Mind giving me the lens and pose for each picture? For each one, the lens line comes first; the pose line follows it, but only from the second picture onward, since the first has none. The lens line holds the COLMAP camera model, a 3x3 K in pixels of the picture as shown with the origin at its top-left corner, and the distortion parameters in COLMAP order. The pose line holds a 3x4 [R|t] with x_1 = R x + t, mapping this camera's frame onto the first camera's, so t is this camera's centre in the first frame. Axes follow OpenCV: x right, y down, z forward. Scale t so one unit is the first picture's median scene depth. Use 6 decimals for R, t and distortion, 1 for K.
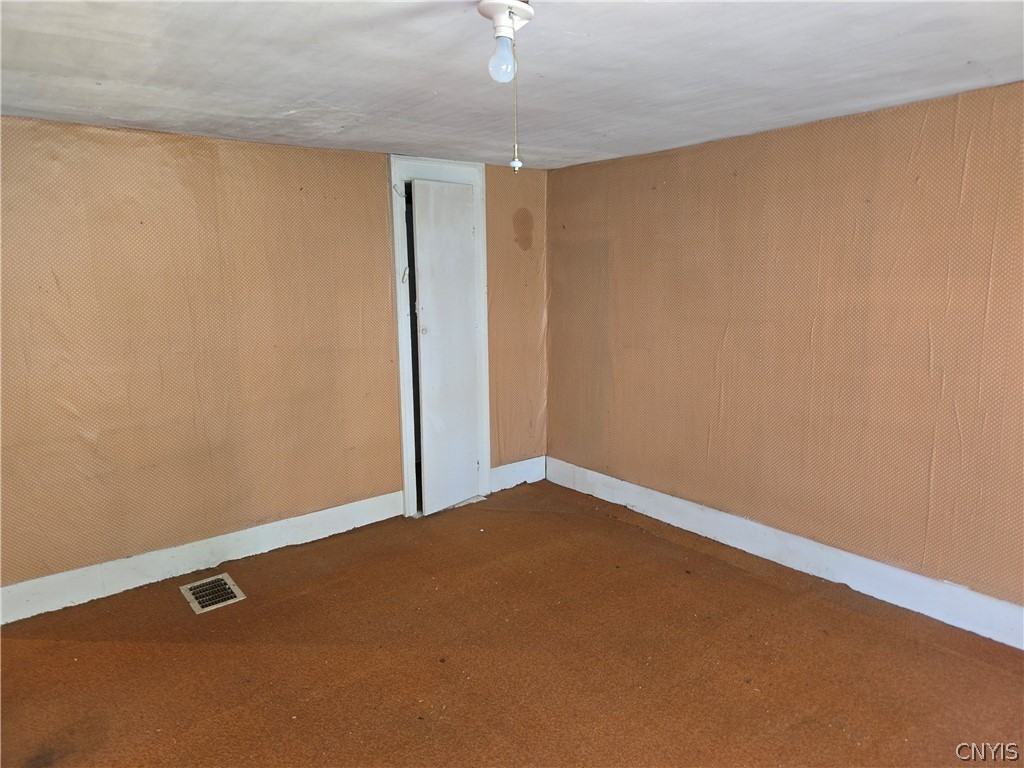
lens RADIAL K [[697.8, 0, 510.9], [0, 697.8, 381.5], [0, 0, 1]] dist [0.000638, -0.000089]
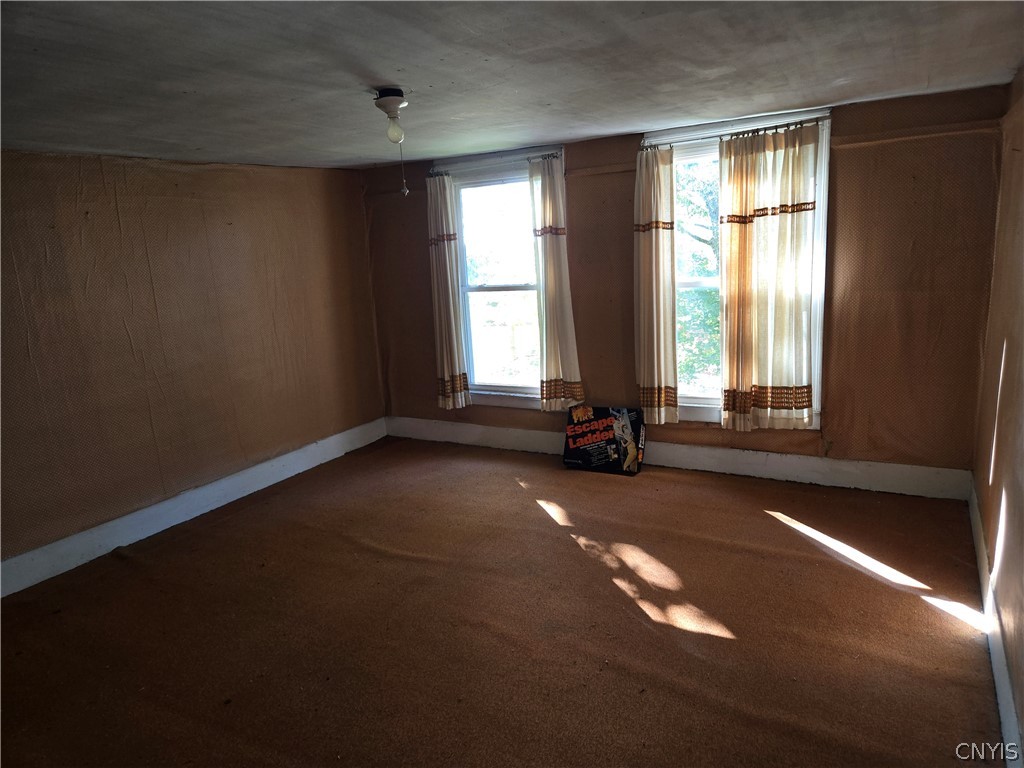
lens RADIAL K [[697.8, 0, 510.5], [0, 697.8, 385.9], [0, 0, 1]] dist [0.000638, -0.000089]
pose [[-0.369343, -0.152908, 0.916627, -0.806349], [0.231171, 0.940246, 0.249996, -0.109174], [-0.900081, 0.304232, -0.311925, 0.677178]]
